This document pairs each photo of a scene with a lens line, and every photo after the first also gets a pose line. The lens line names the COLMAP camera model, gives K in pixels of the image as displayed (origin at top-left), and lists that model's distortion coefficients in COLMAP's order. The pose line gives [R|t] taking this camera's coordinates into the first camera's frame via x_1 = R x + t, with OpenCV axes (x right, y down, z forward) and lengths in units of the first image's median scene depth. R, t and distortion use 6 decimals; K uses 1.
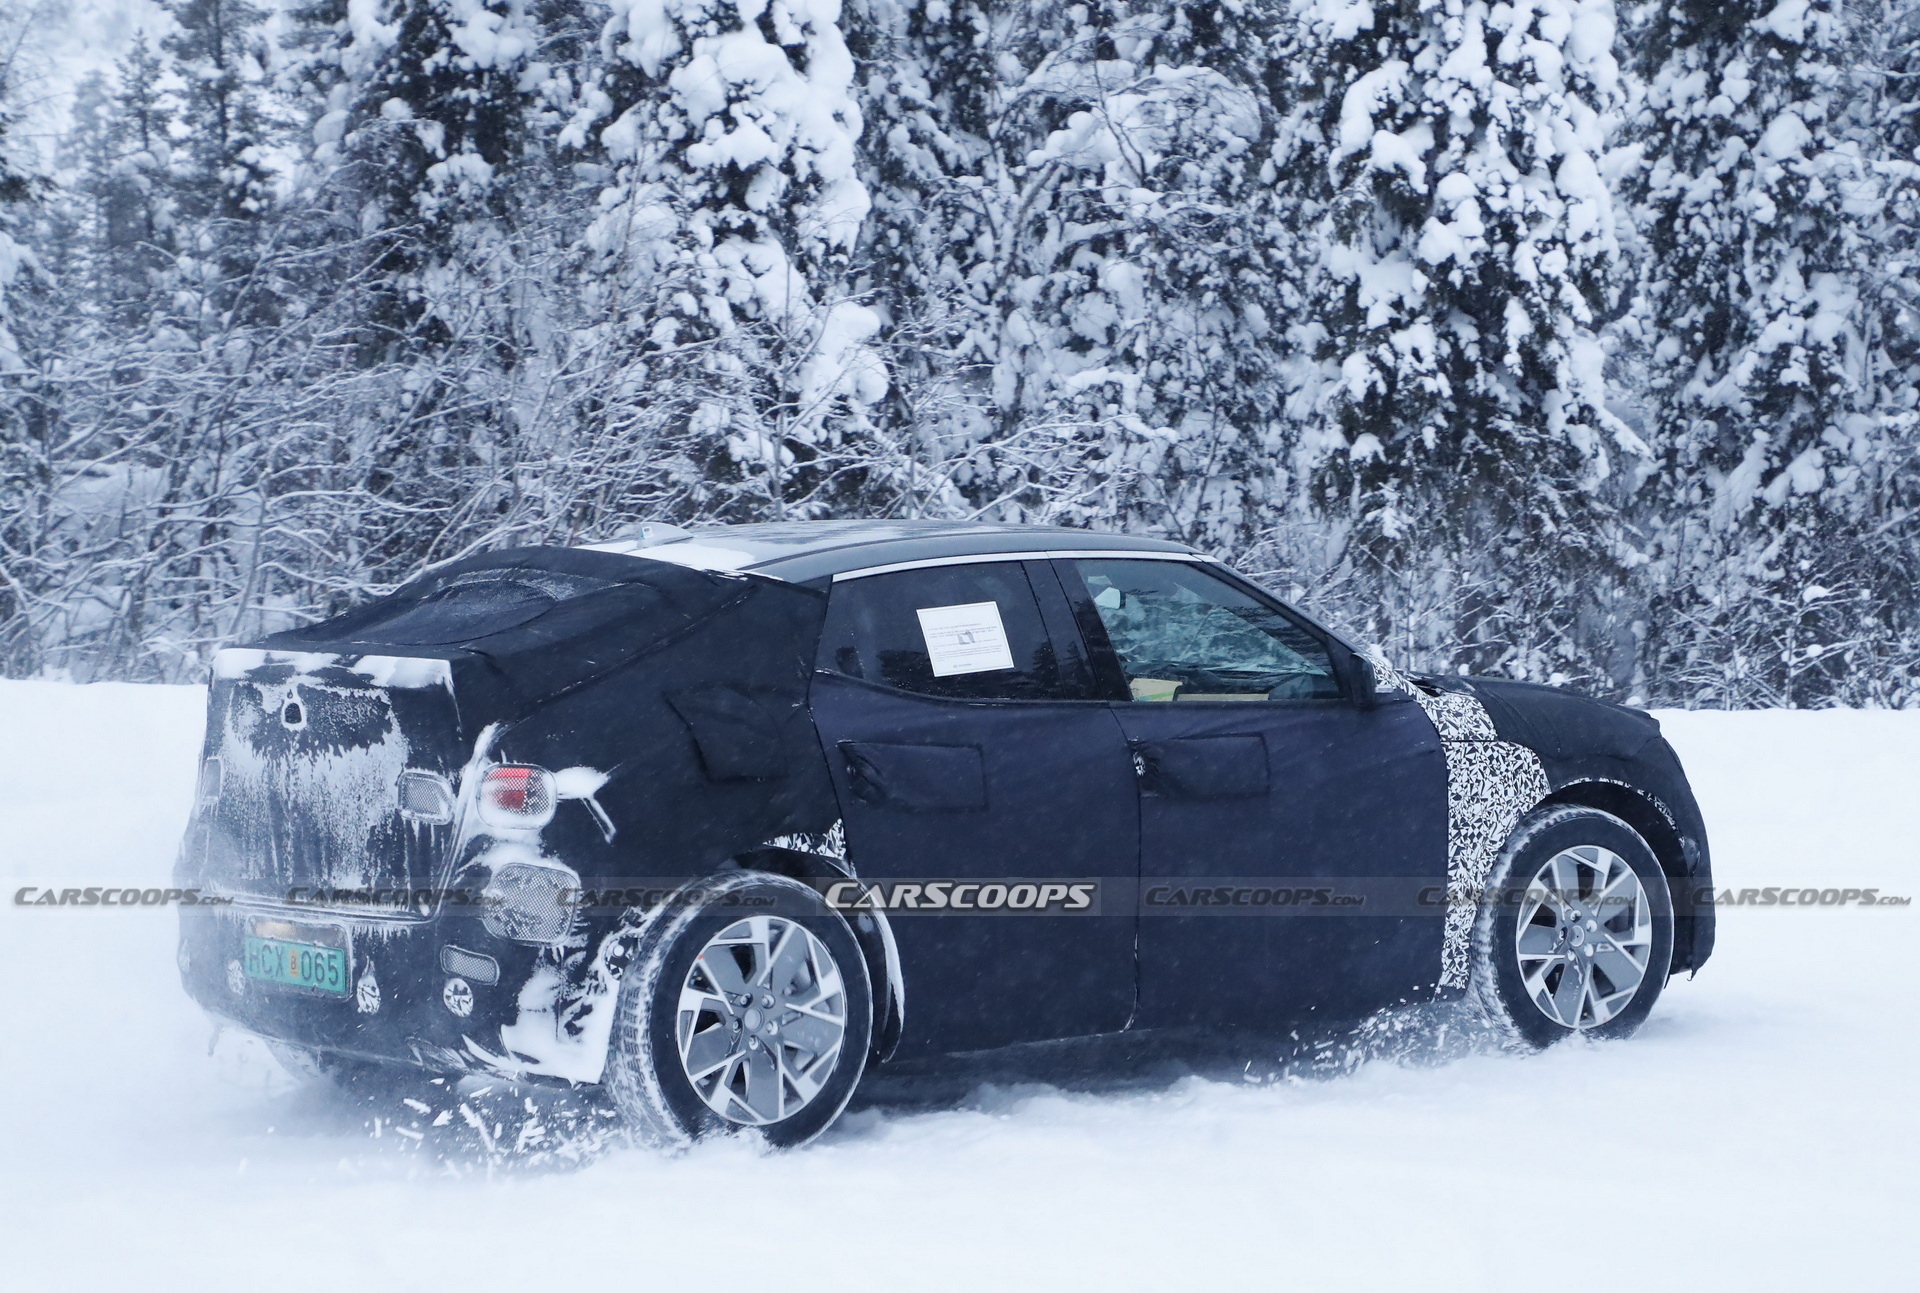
lens RADIAL K [[5188.5, 0, 1028.8], [0, 5188.5, 592.8], [0, 0, 1]] dist [0.433298, -0.344522]
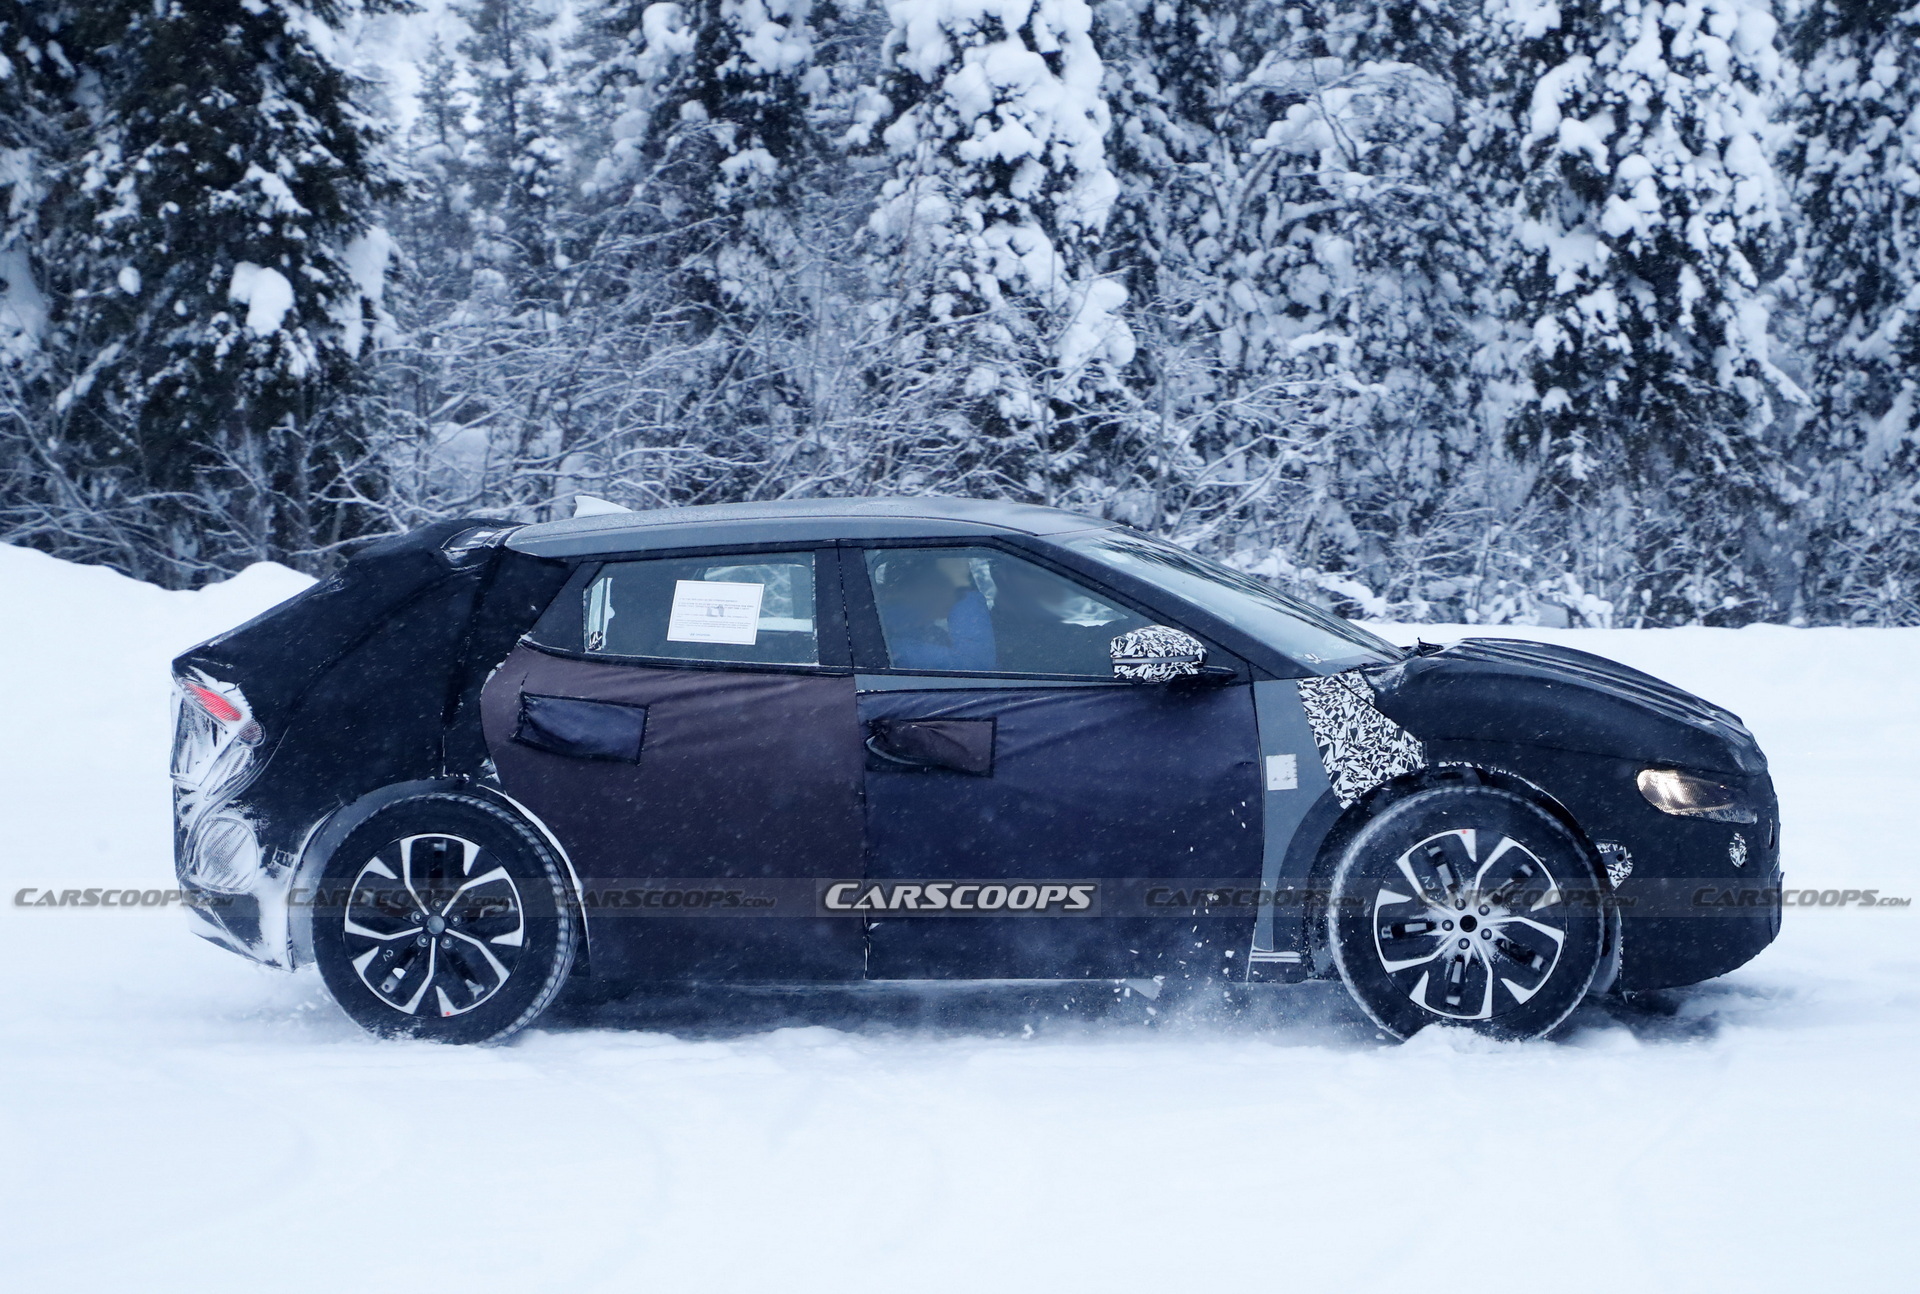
lens RADIAL K [[4786.7, 0, 1060.4], [0, 4786.7, 600.6], [0, 0, 1]] dist [0.415057, 0.152334]
pose [[0.999428, -0.008382, -0.032754, -0.008386], [0.008831, 0.999868, 0.013604, 0.000571], [0.032636, -0.013886, 0.999371, -0.047307]]
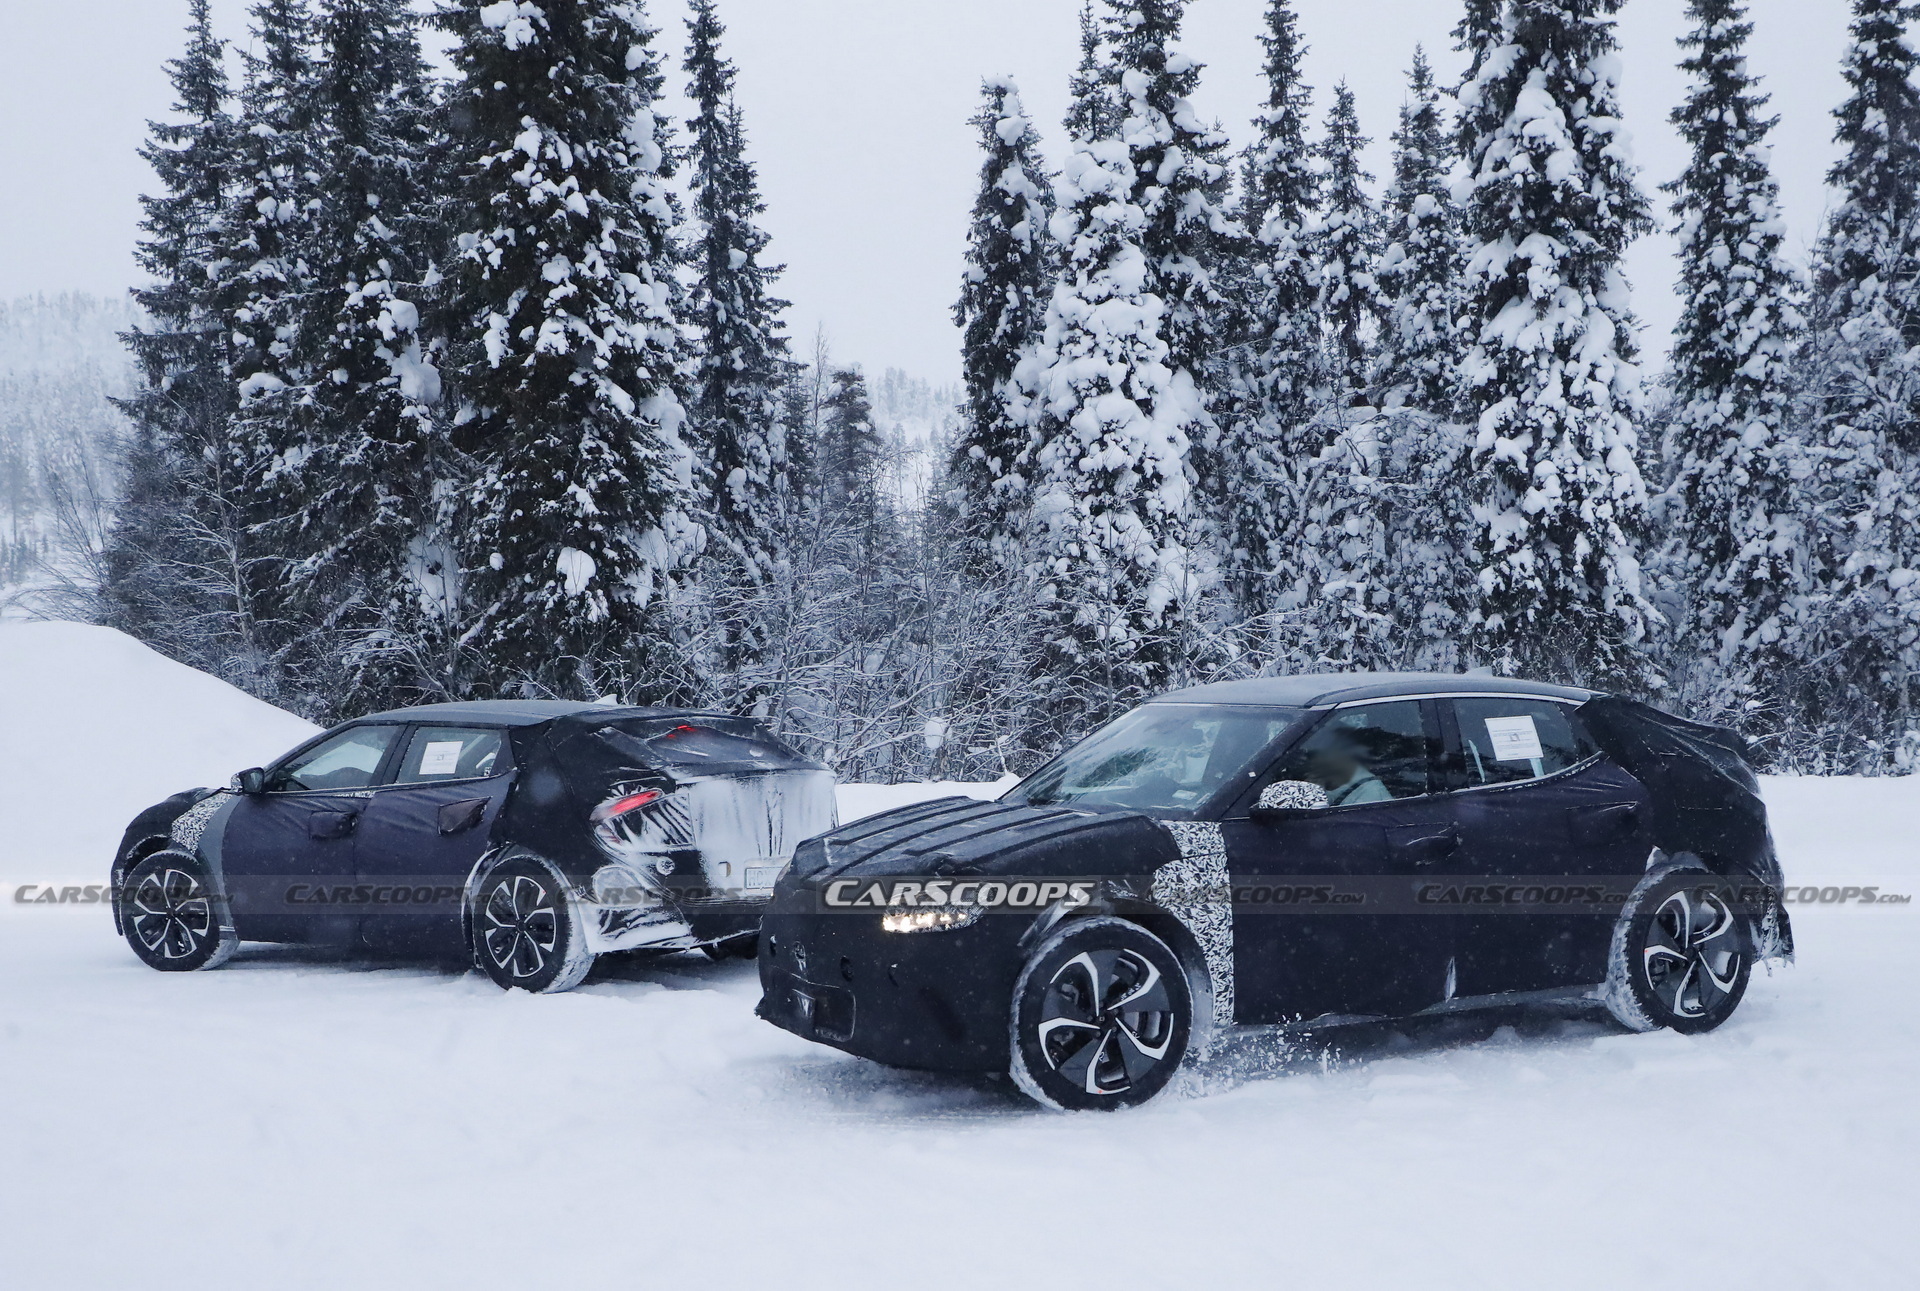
lens RADIAL K [[2438.5, 0, 997.1], [0, 2438.5, 772.9], [0, 0, 1]] dist [0.029765, 0.102628]
pose [[0.981261, -0.012275, -0.192290, 0.054979], [0.018546, 0.999352, 0.030845, -0.005700], [0.191787, -0.033834, 0.980853, 0.165181]]
